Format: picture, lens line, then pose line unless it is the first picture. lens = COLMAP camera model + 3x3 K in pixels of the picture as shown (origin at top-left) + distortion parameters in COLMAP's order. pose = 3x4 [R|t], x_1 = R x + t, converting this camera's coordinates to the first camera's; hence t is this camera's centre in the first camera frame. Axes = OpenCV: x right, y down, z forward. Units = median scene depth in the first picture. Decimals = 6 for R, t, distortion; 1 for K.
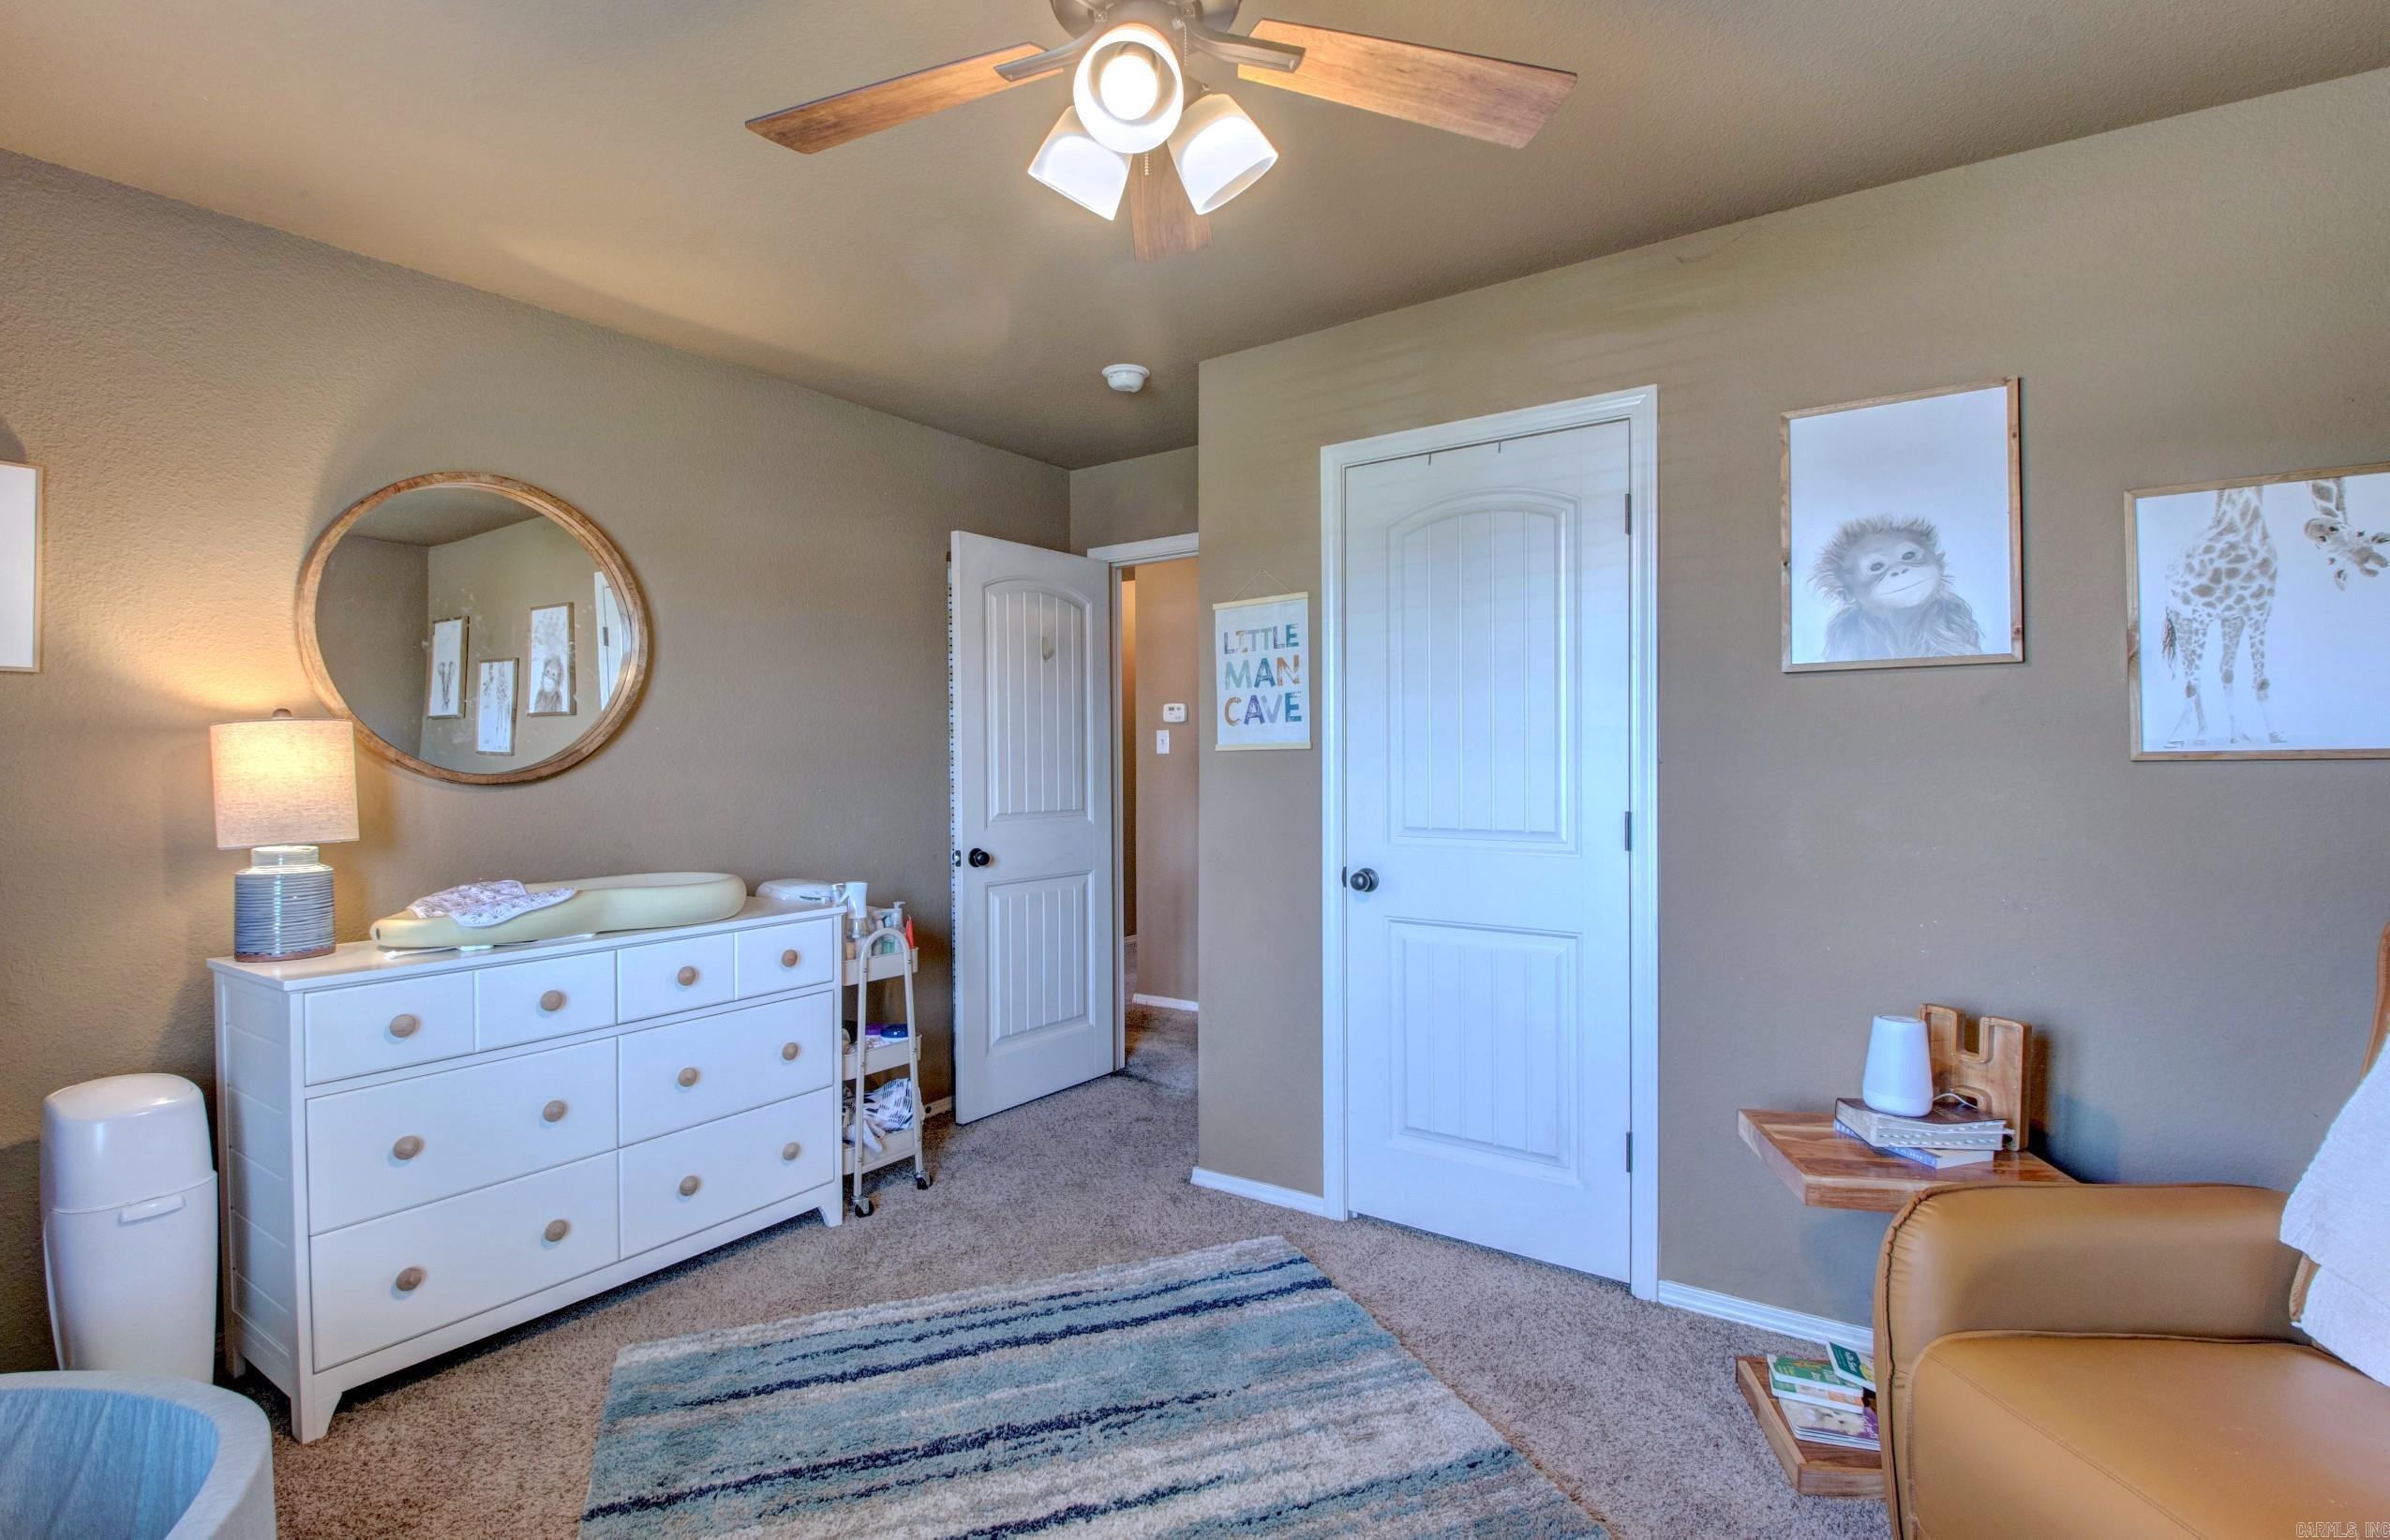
lens RADIAL K [[1116.8, 0, 1174.3], [0, 1116.8, 760.6], [0, 0, 1]] dist [-0.006687, -0.012487]
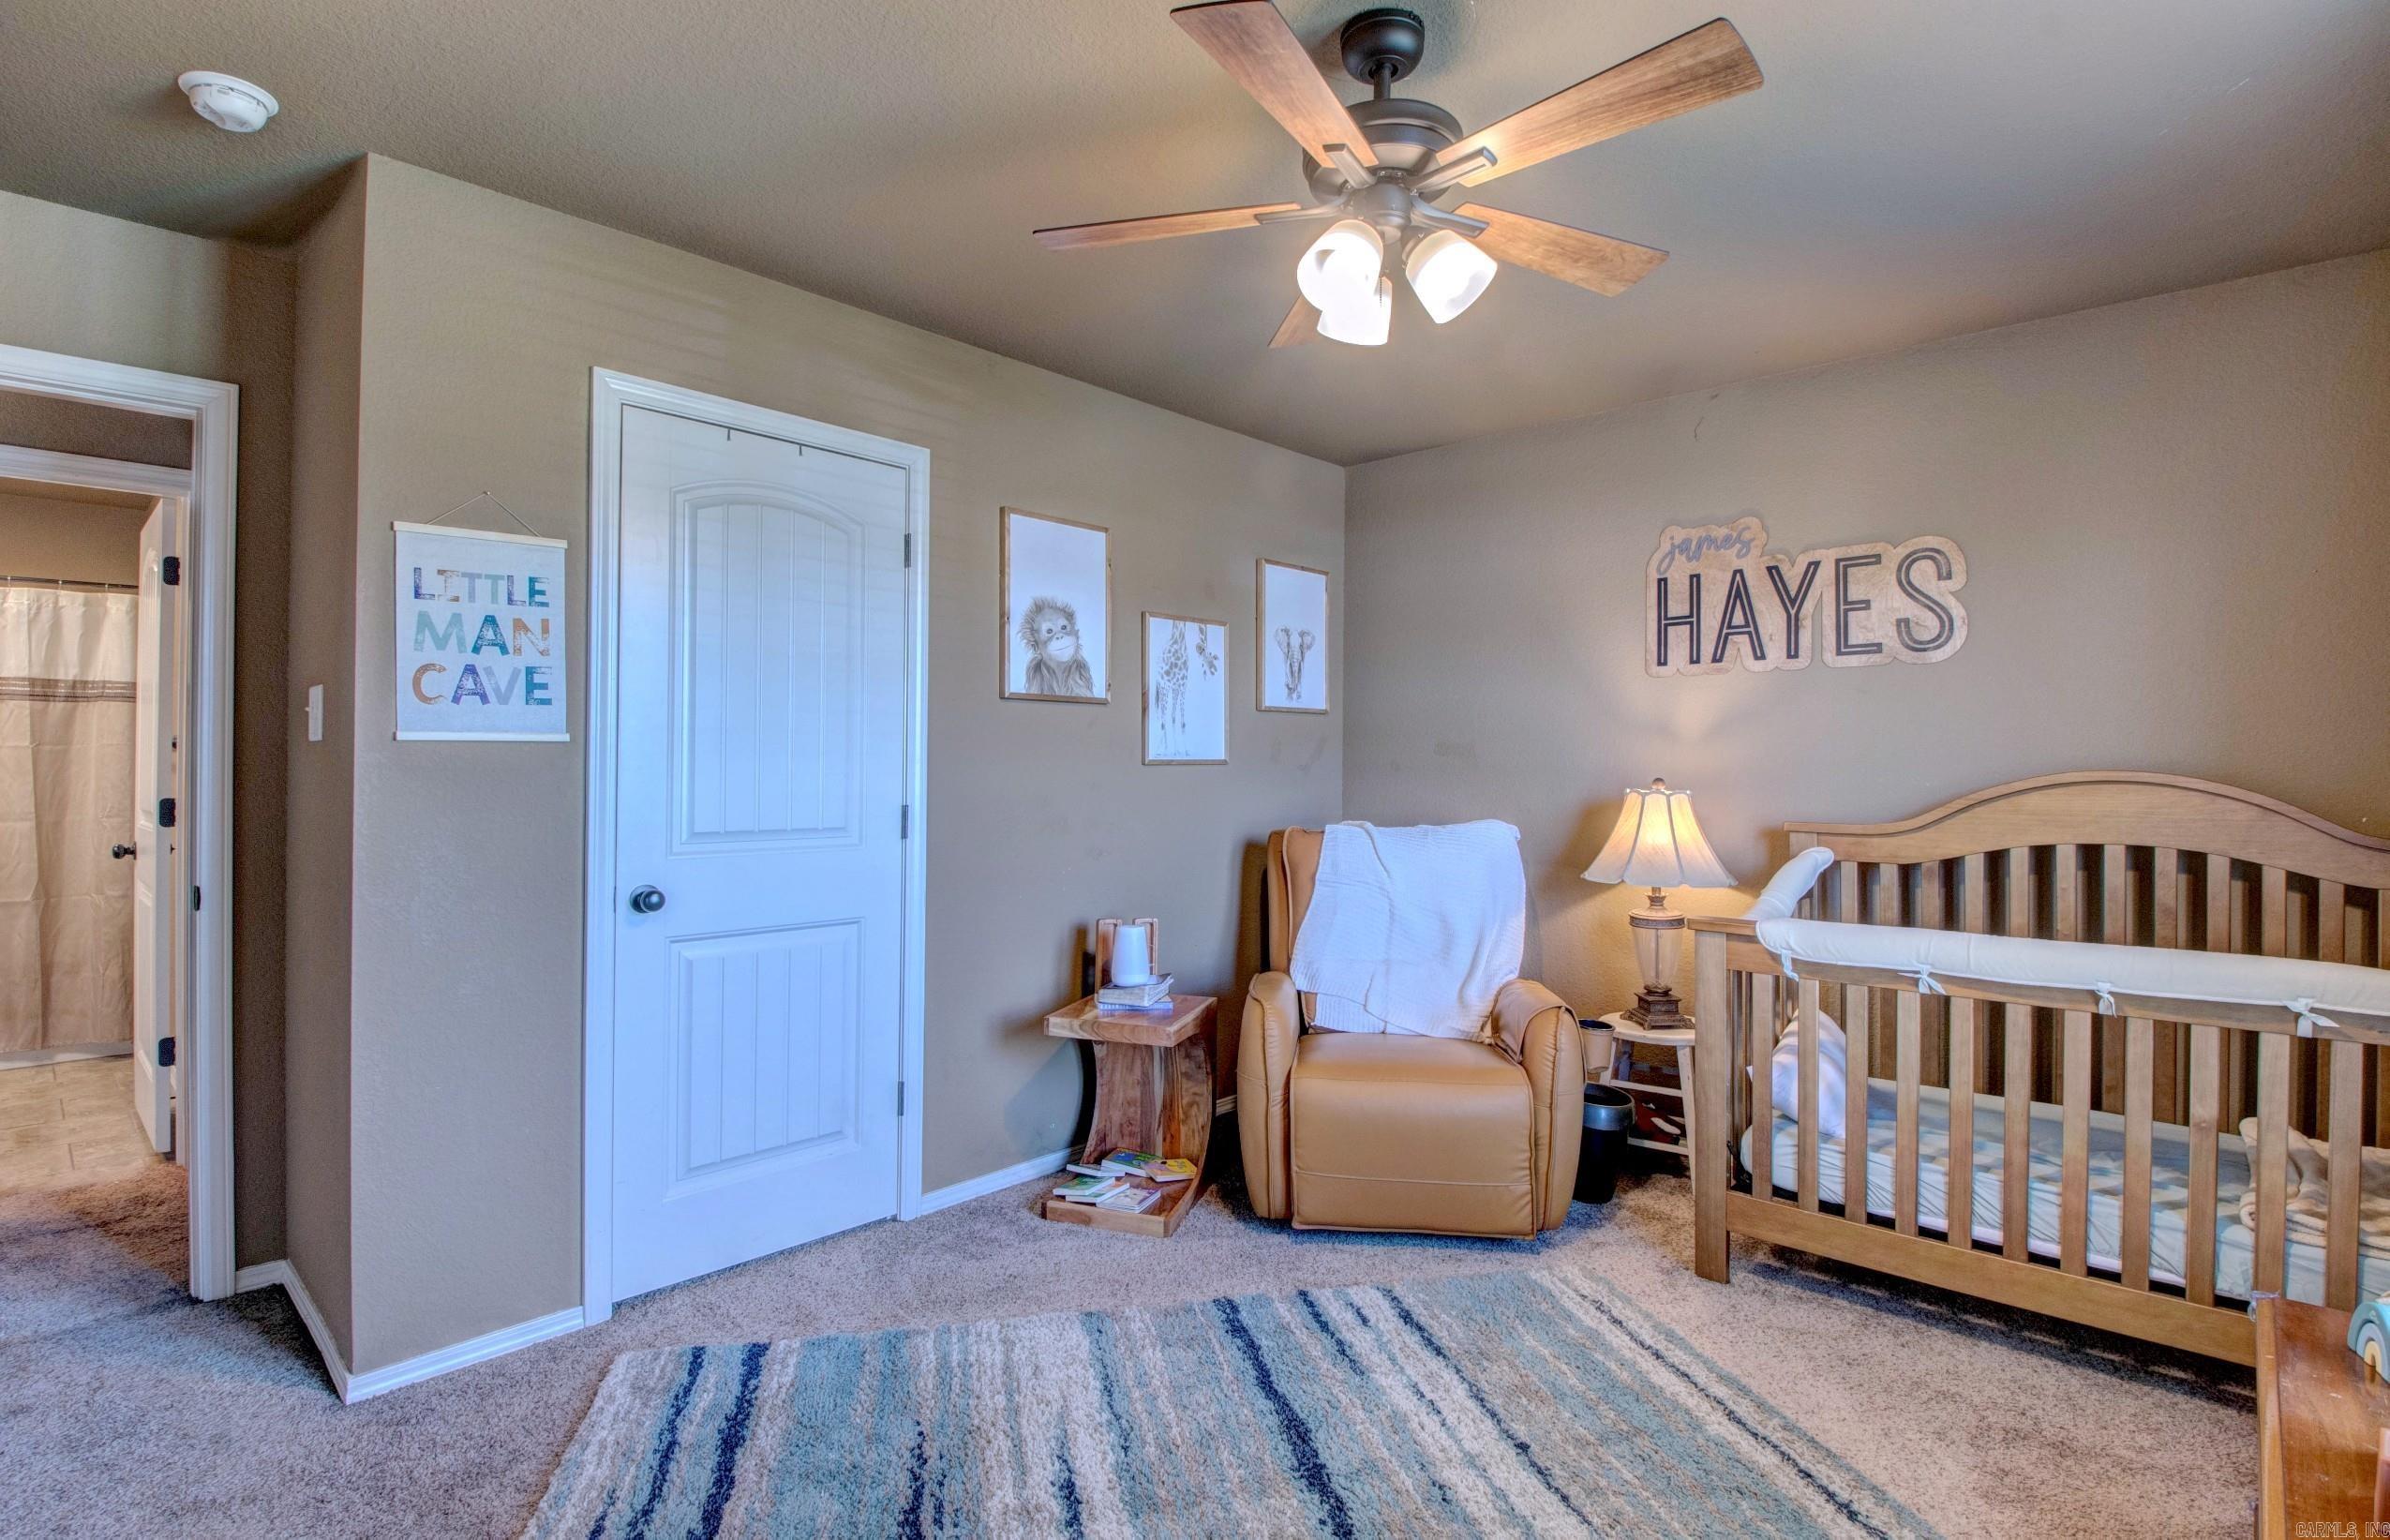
lens RADIAL K [[1116.8, 0, 1187.1], [0, 1116.8, 774.9], [0, 0, 1]] dist [-0.006687, -0.012487]
pose [[0.134141, 0.004601, 0.990952, -0.724381], [-0.001787, 0.999989, -0.004401, 0.018907], [-0.990961, -0.001181, 0.134148, 0.565467]]
